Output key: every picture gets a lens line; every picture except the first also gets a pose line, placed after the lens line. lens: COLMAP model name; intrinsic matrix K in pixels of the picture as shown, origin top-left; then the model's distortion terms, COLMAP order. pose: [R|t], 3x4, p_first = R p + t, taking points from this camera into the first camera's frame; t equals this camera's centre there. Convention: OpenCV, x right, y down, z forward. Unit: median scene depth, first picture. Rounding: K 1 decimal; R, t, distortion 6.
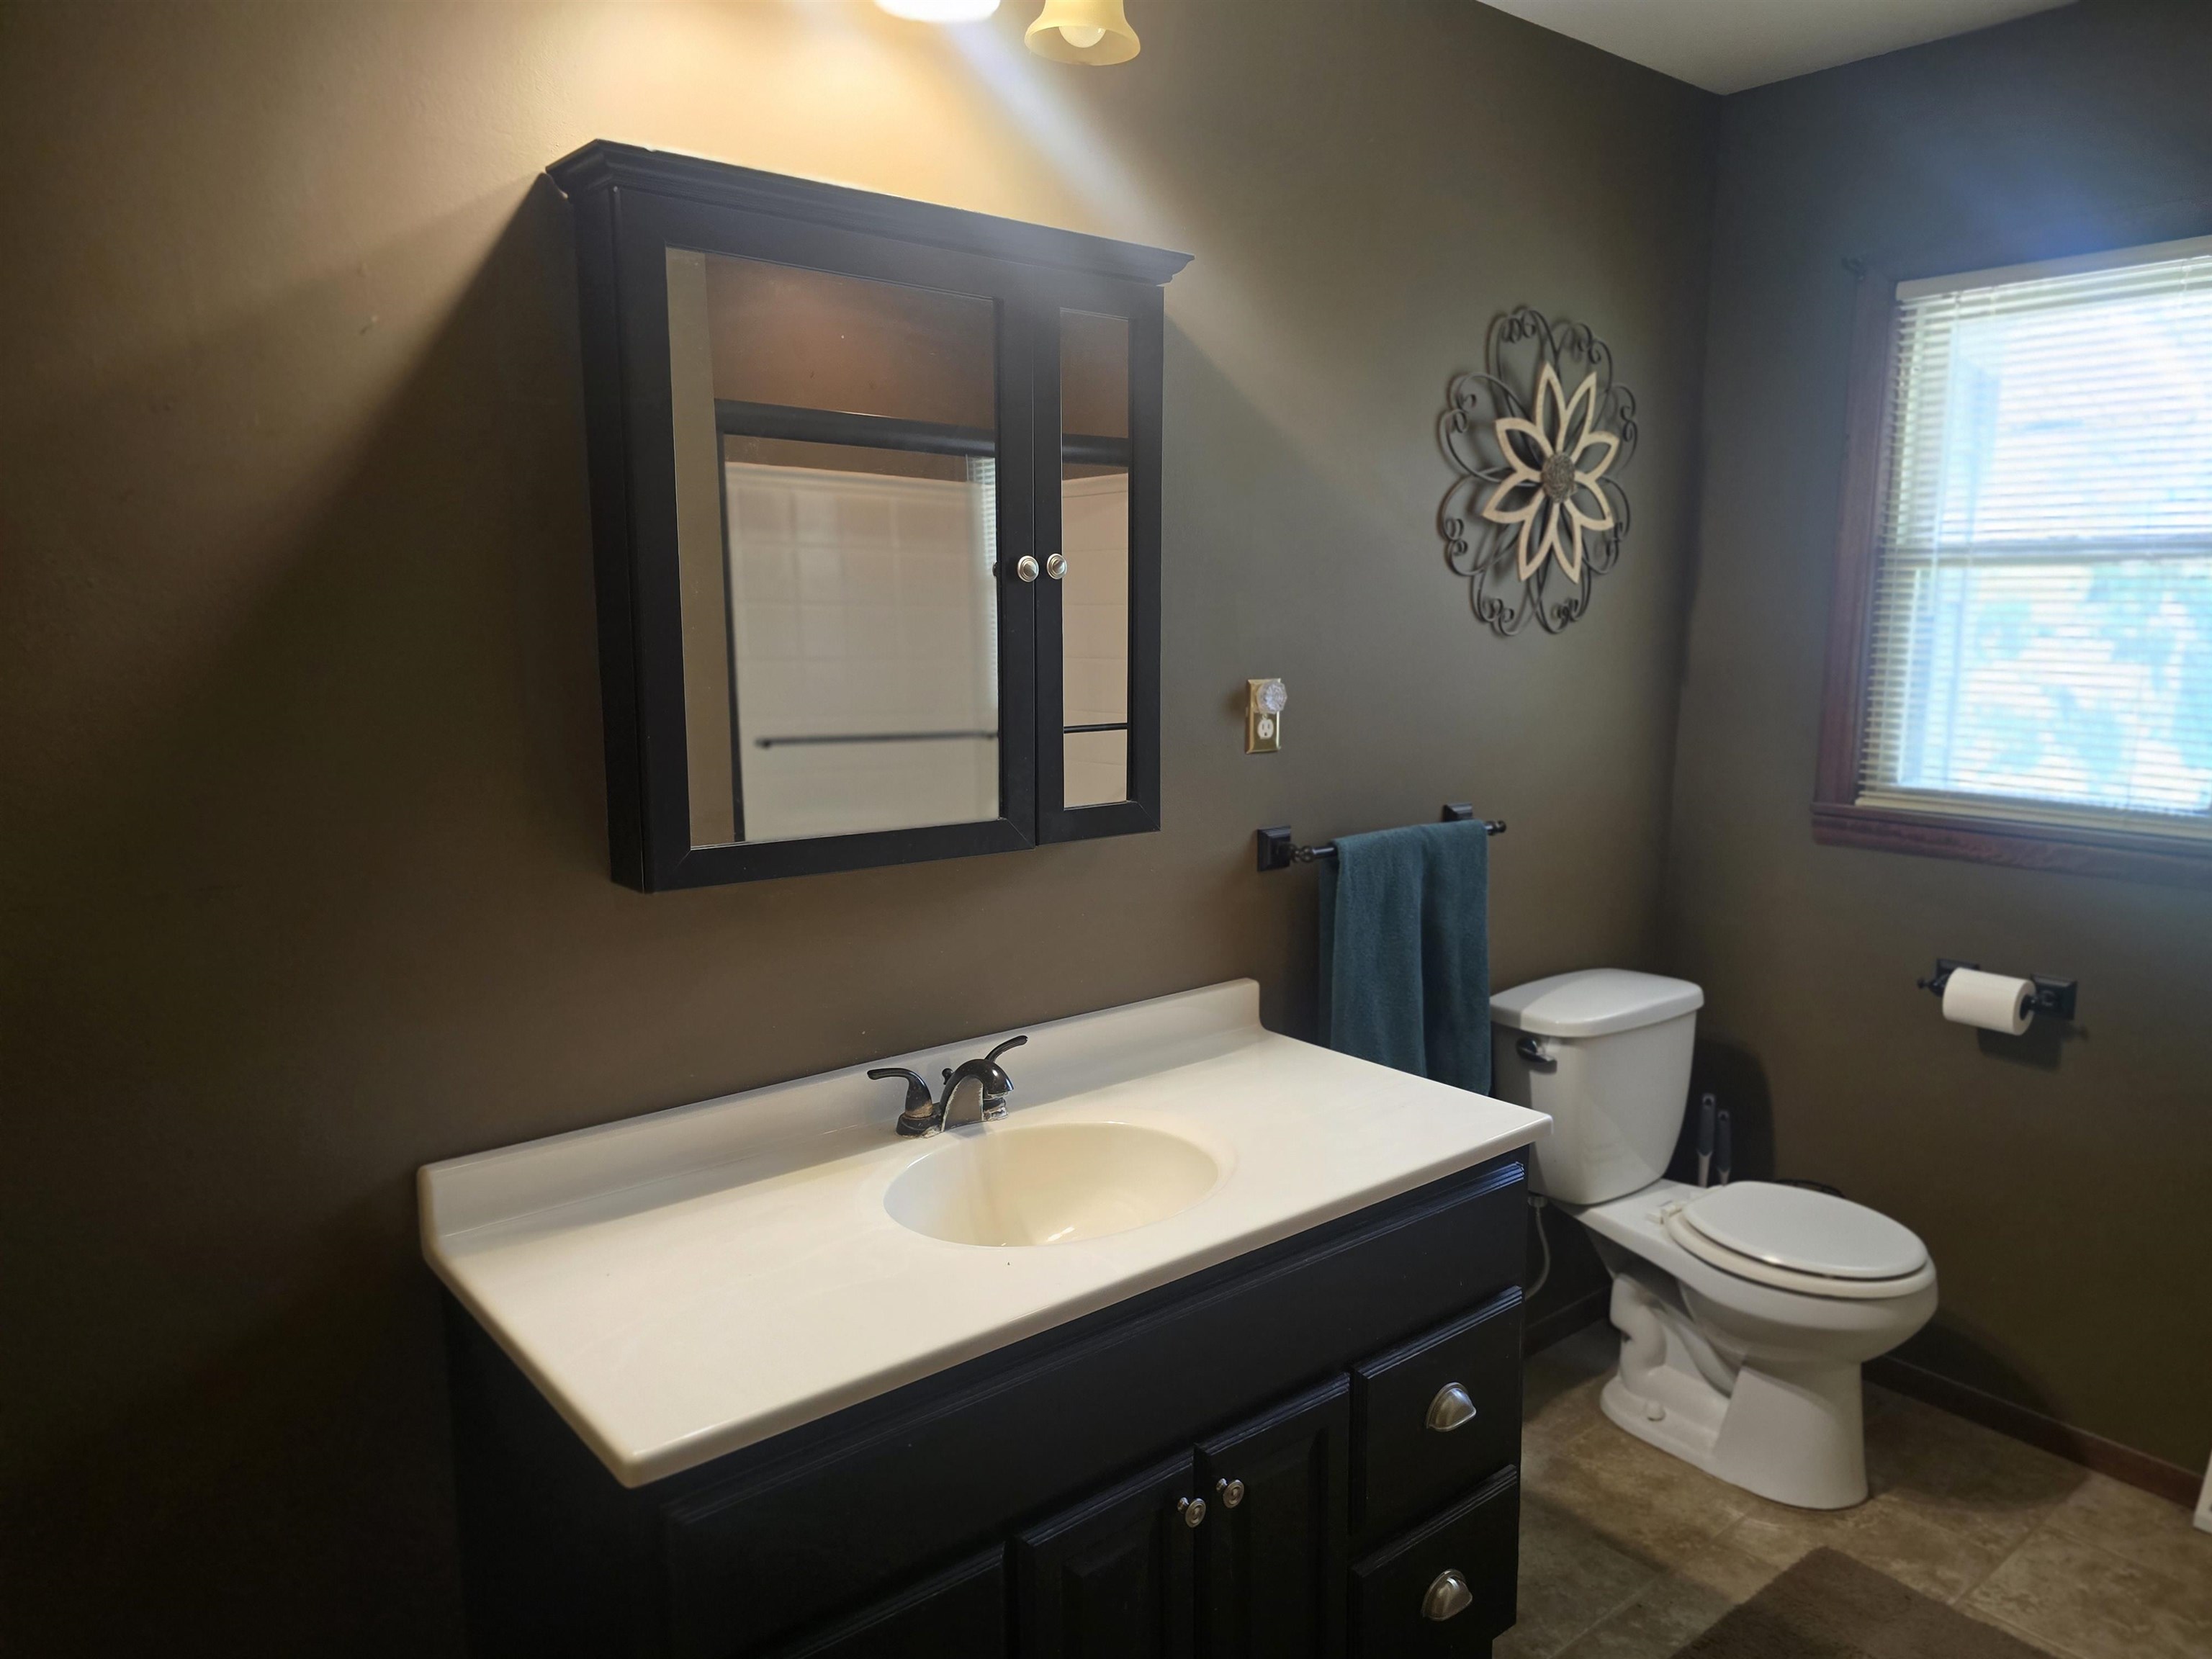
lens RADIAL K [[1497.0, 0, 1103.6], [0, 1497.0, 833.3], [0, 0, 1]] dist [0.013051, -0.024499]
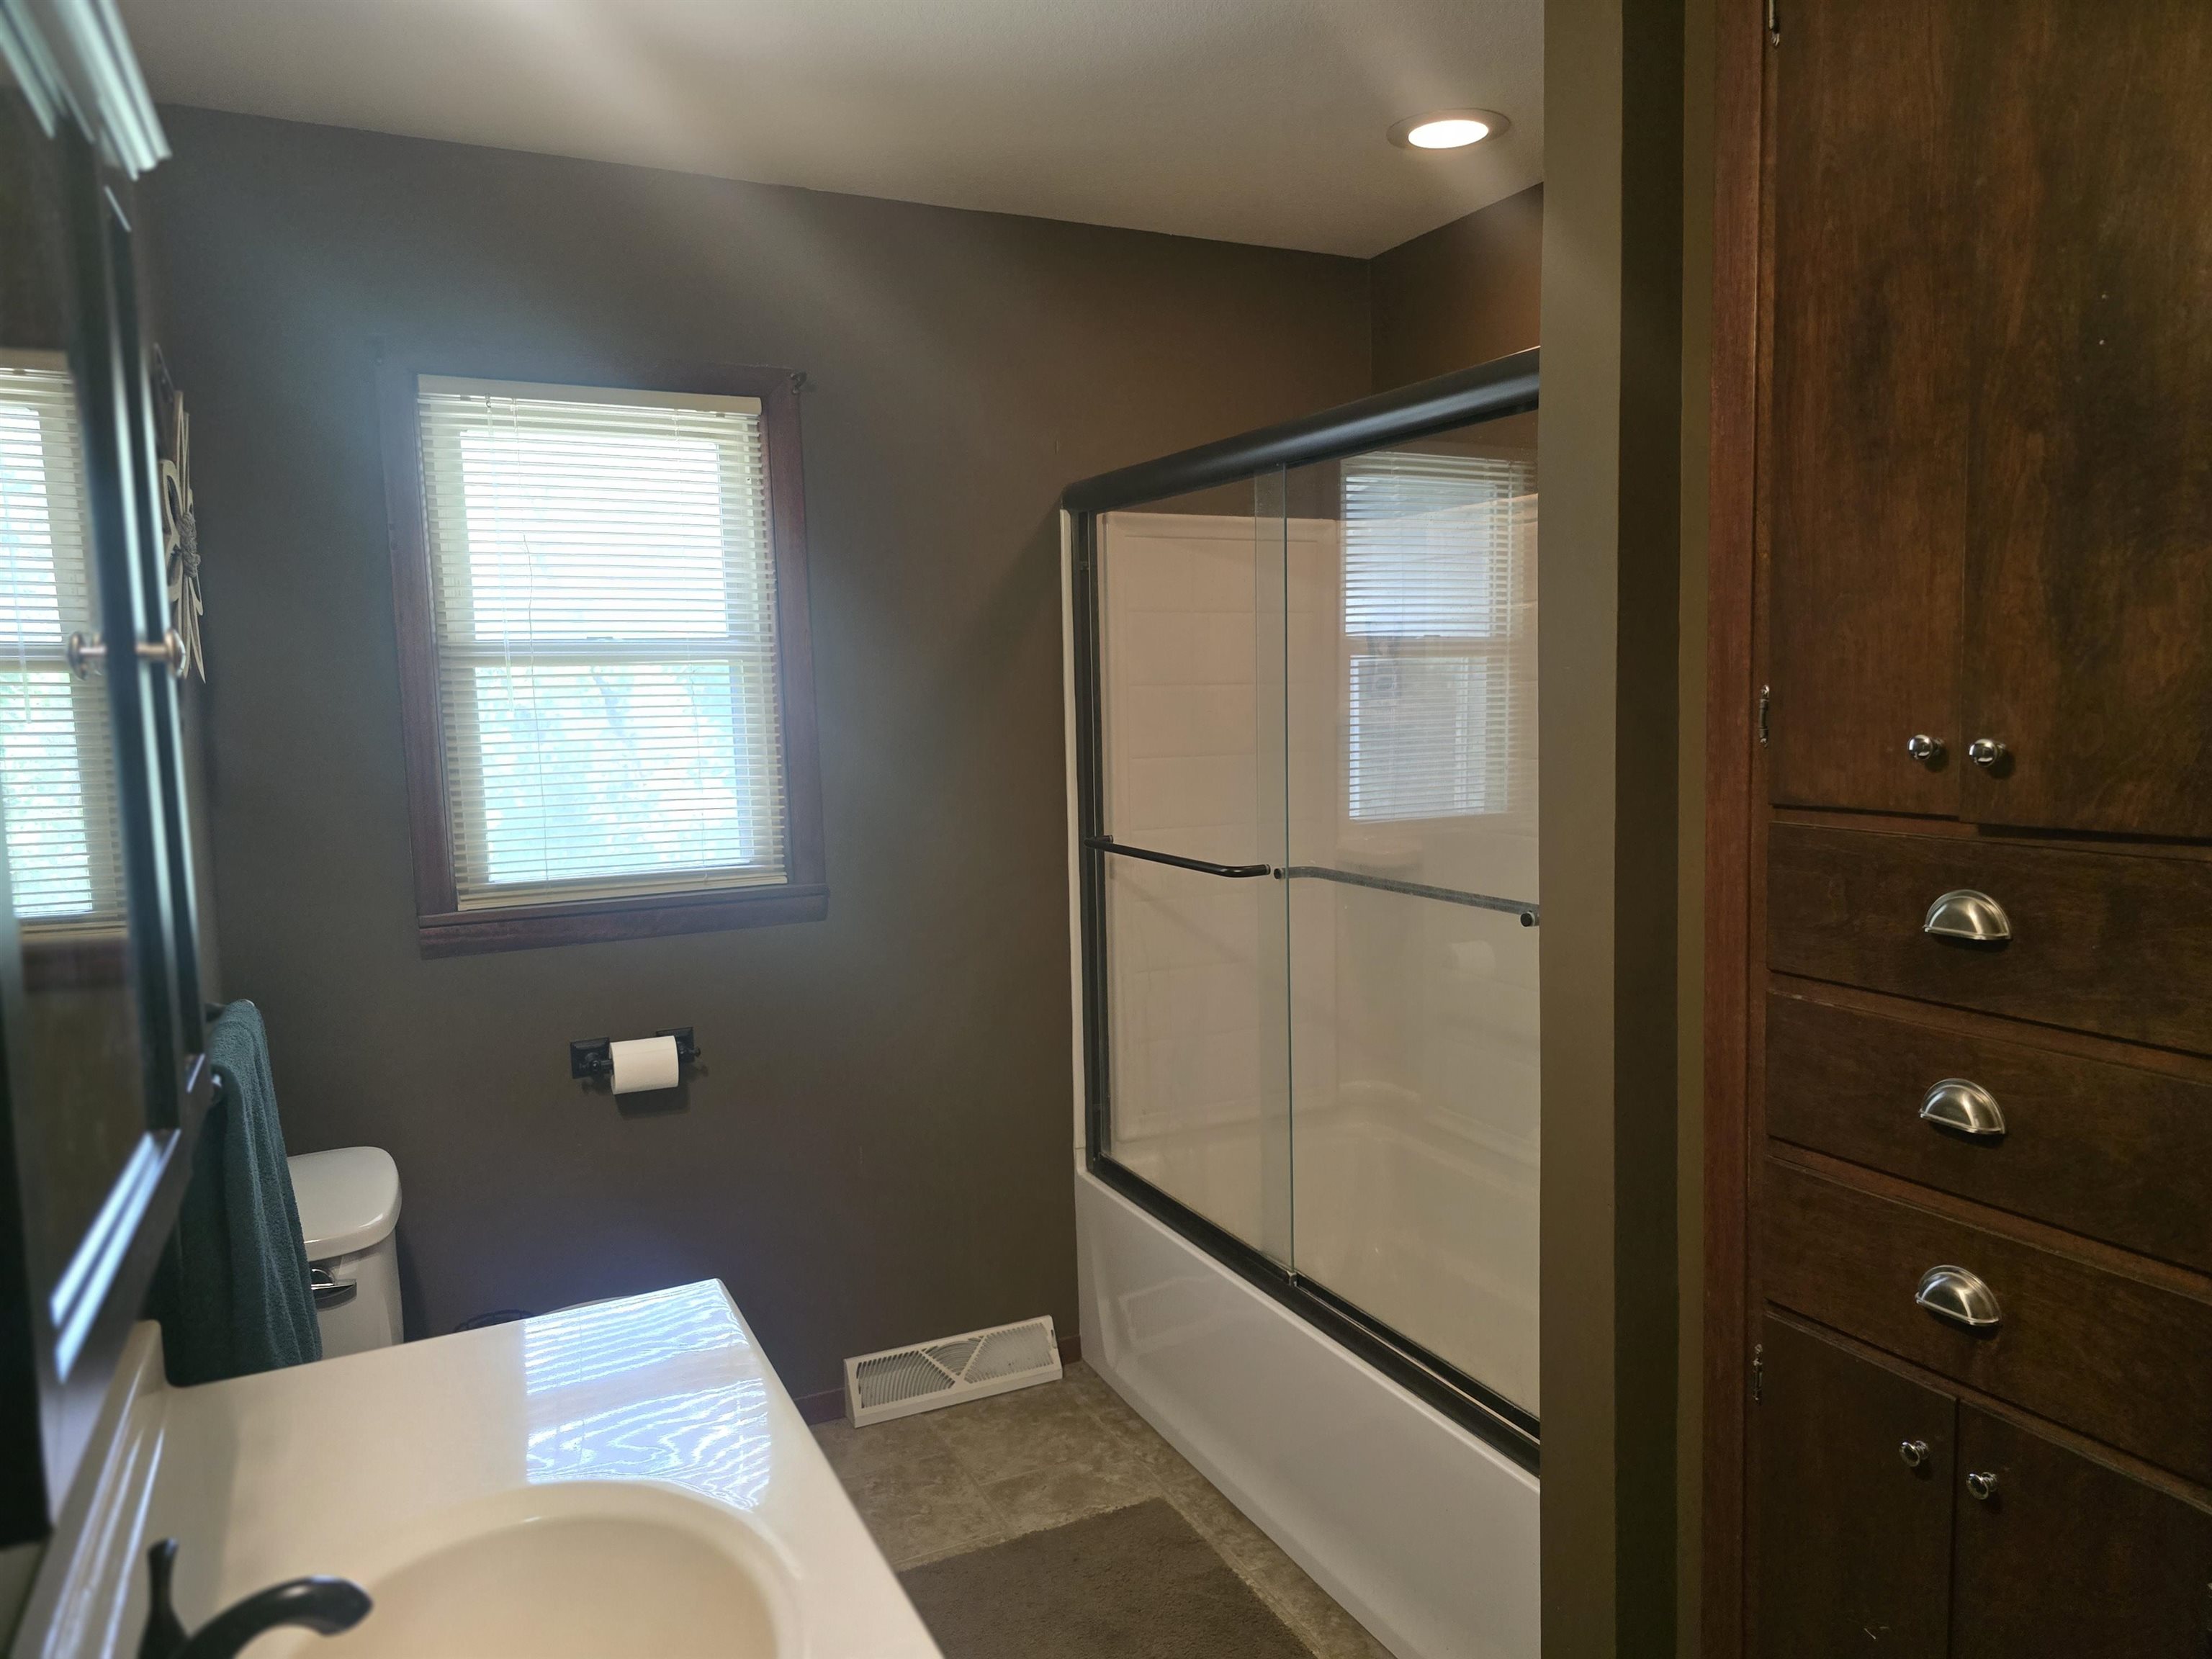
lens RADIAL K [[1497.0, 0, 1104.7], [0, 1497.0, 823.6], [0, 0, 1]] dist [0.013051, -0.024499]
pose [[0.197037, -0.094187, 0.975861, -0.357034], [0.170395, 0.983515, 0.060521, -0.063913], [-0.965475, 0.154357, 0.209838, 0.410620]]
